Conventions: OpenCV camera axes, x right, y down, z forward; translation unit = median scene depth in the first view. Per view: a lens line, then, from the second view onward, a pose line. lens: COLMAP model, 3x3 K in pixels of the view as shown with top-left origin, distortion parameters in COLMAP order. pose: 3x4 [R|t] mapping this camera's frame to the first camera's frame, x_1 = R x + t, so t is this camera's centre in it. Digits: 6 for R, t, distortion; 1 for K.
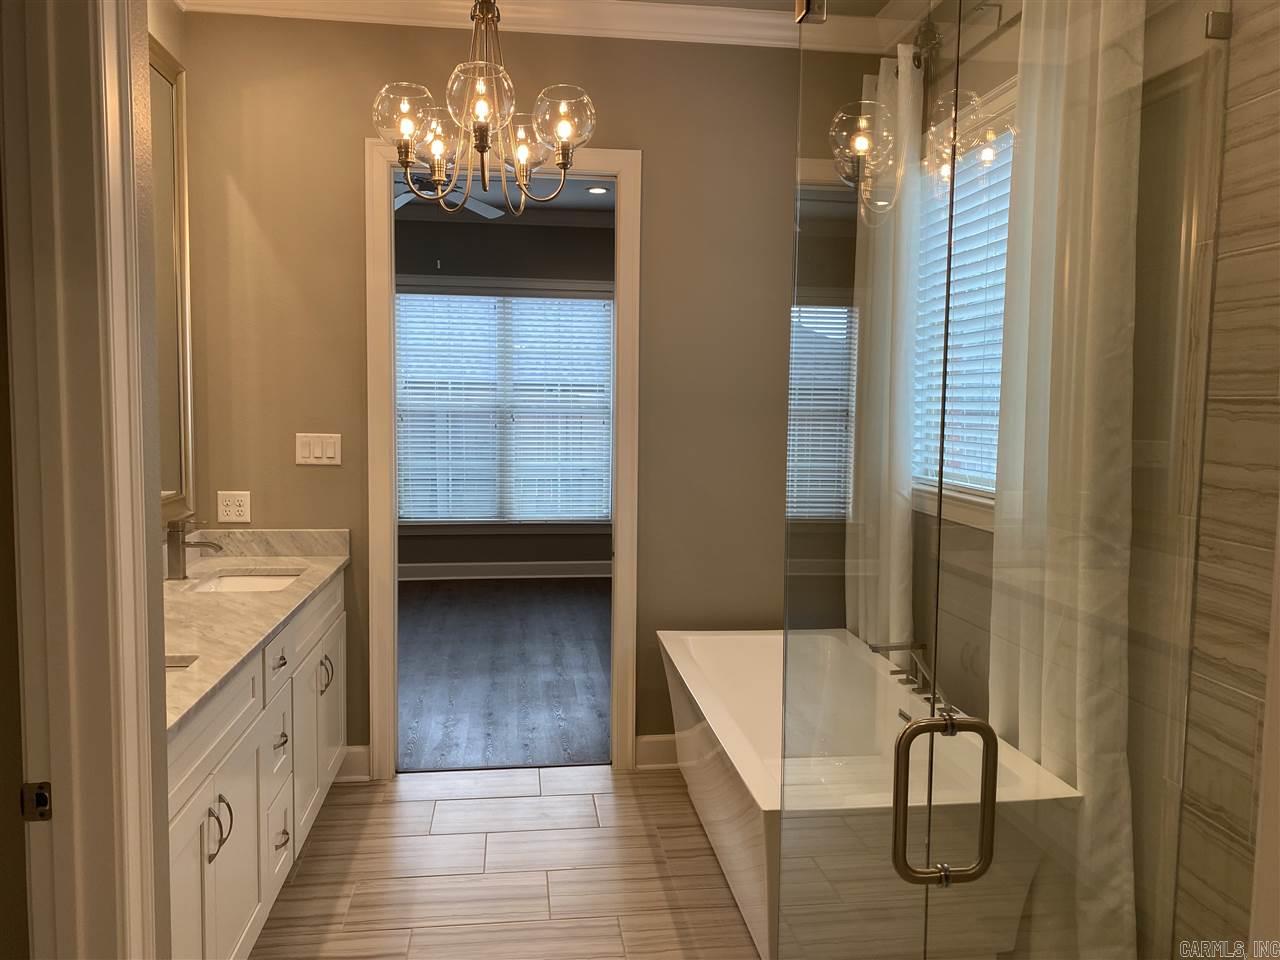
lens RADIAL K [[968.0, 0, 644.7], [0, 968.0, 478.3], [0, 0, 1]] dist [0.038709, -0.046764]
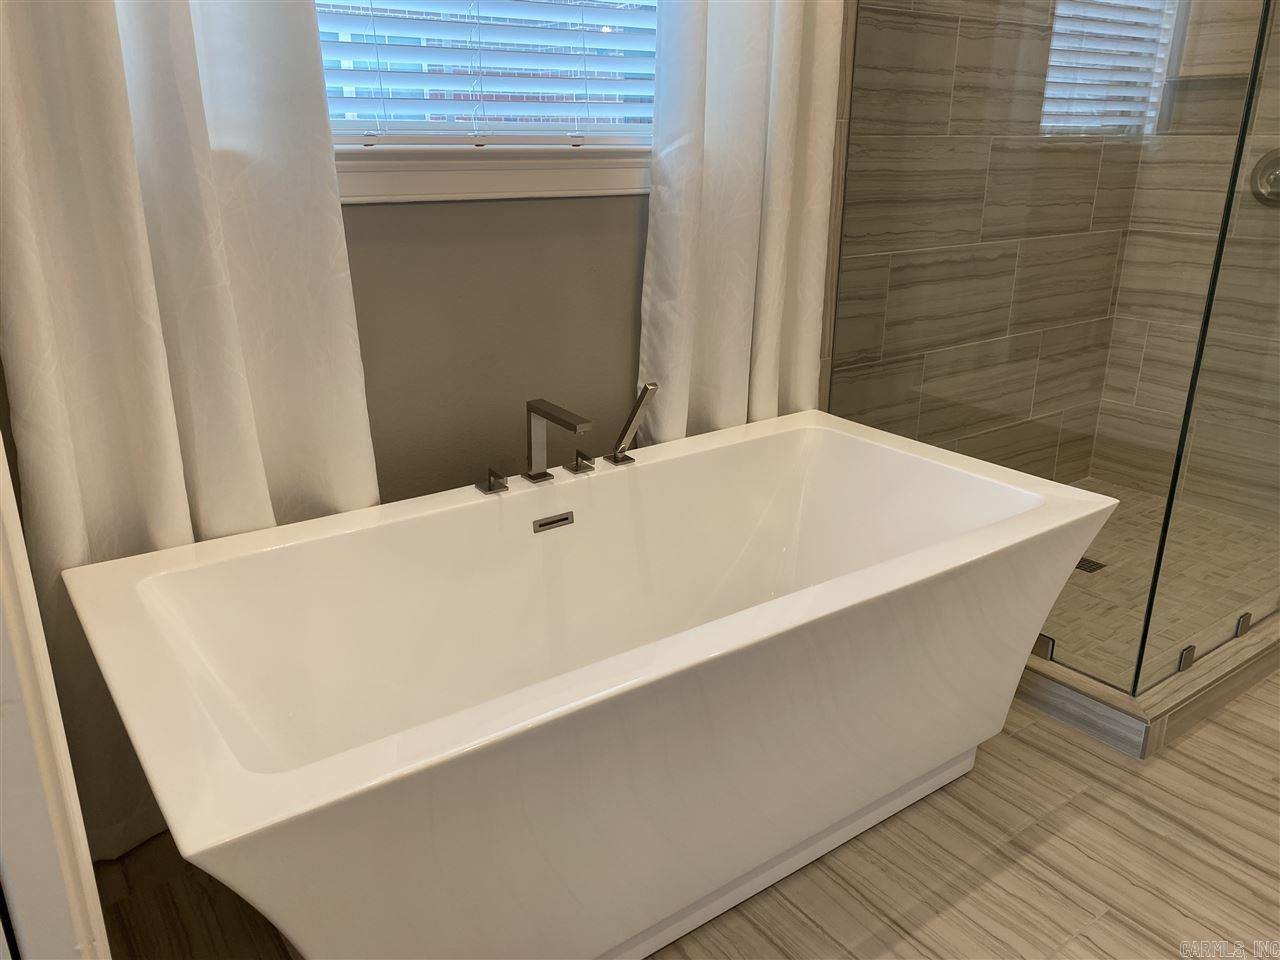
lens RADIAL K [[968.0, 0, 642.2], [0, 968.0, 454.5], [0, 0, 1]] dist [0.038709, -0.046764]
pose [[-0.488383, -0.287168, 0.824024, -0.399576], [0.057512, 0.931655, 0.358763, -0.018611], [-0.870732, 0.222605, -0.438489, 1.910709]]
